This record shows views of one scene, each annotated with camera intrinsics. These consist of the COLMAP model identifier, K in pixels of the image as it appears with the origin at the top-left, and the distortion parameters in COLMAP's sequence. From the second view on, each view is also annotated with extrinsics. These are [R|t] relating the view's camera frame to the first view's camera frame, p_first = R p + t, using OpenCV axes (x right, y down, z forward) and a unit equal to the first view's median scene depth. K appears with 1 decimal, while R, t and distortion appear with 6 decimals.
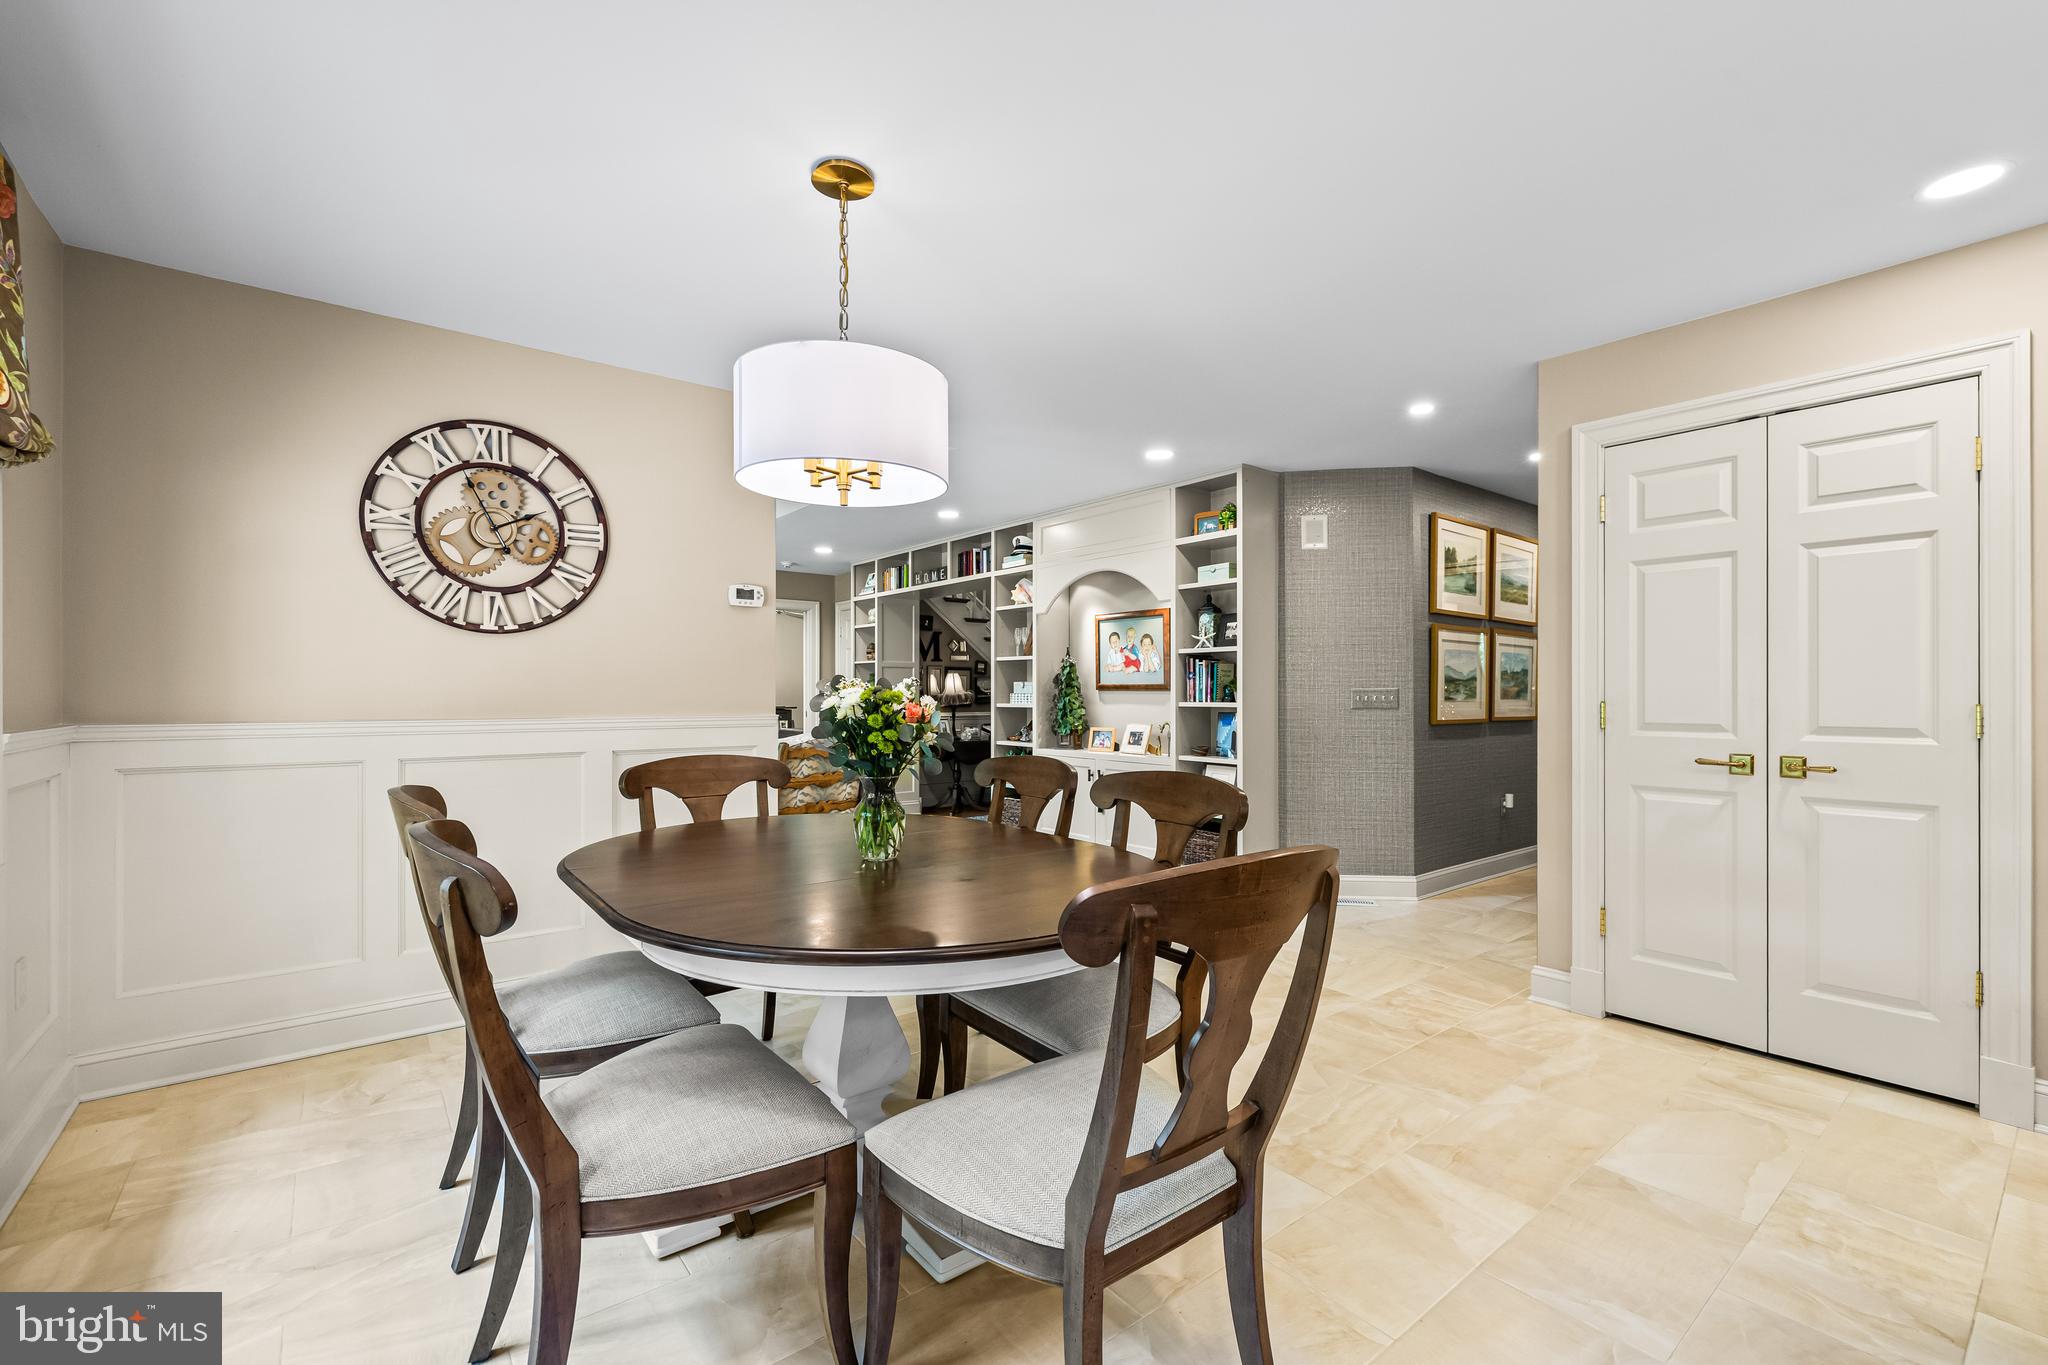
lens RADIAL K [[864.7, 0, 1025.3], [0, 864.7, 687.4], [0, 0, 1]] dist [0.000236, 0.000031]
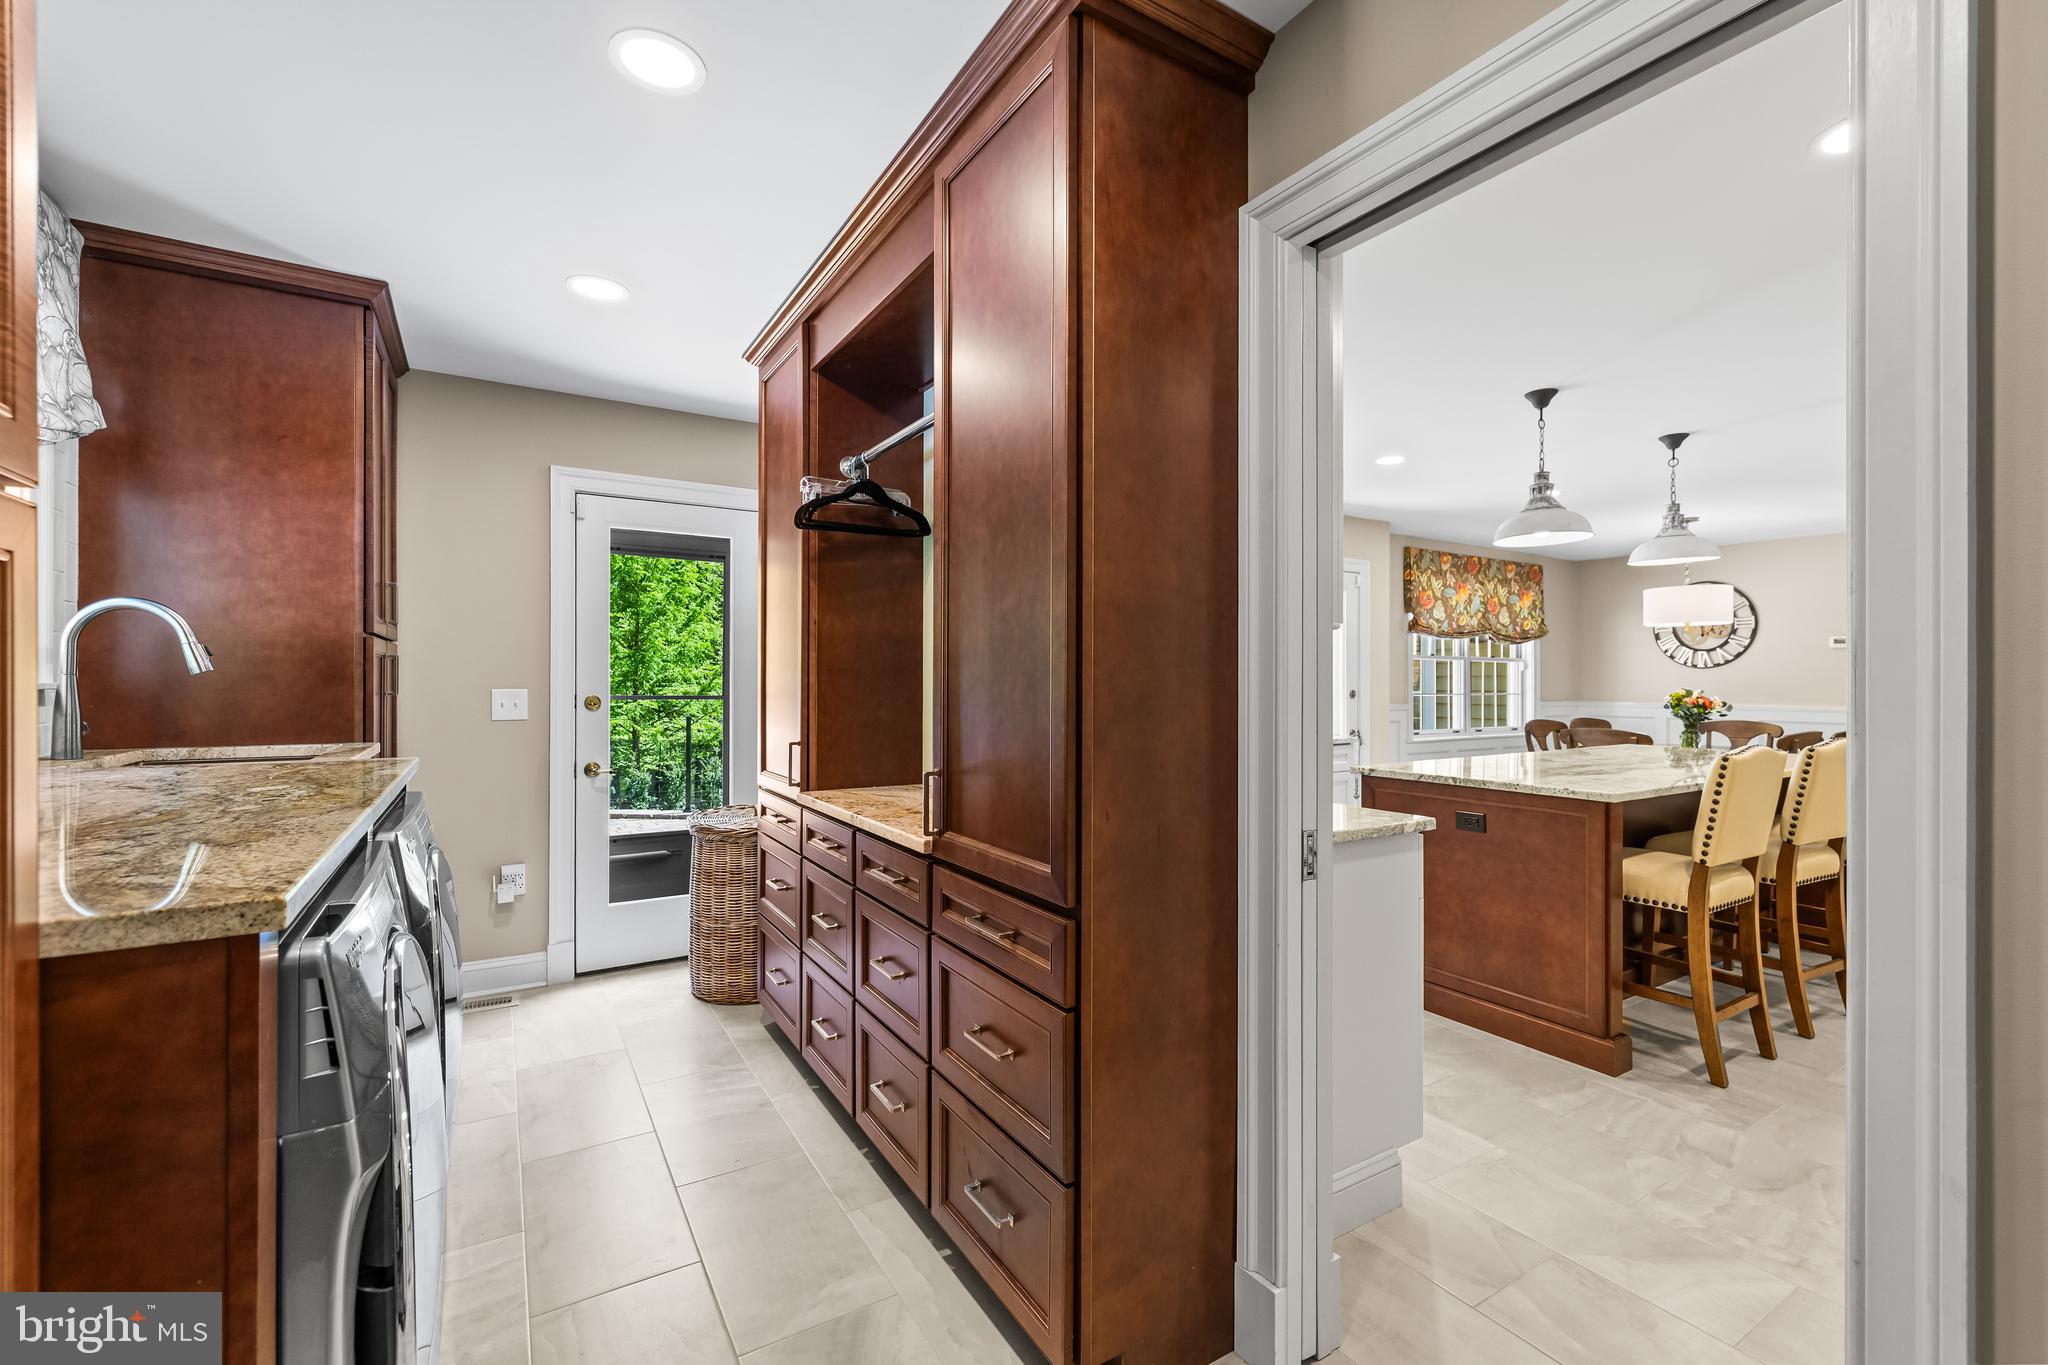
lens RADIAL K [[864.7, 0, 1023.8], [0, 864.7, 682.1], [0, 0, 1]] dist [0.000236, 0.000031]
pose [[0.499051, 0.003297, -0.866566, 0.491841], [-0.005072, 0.999987, 0.000884, -0.017476], [0.866558, 0.003954, 0.499061, -1.728007]]
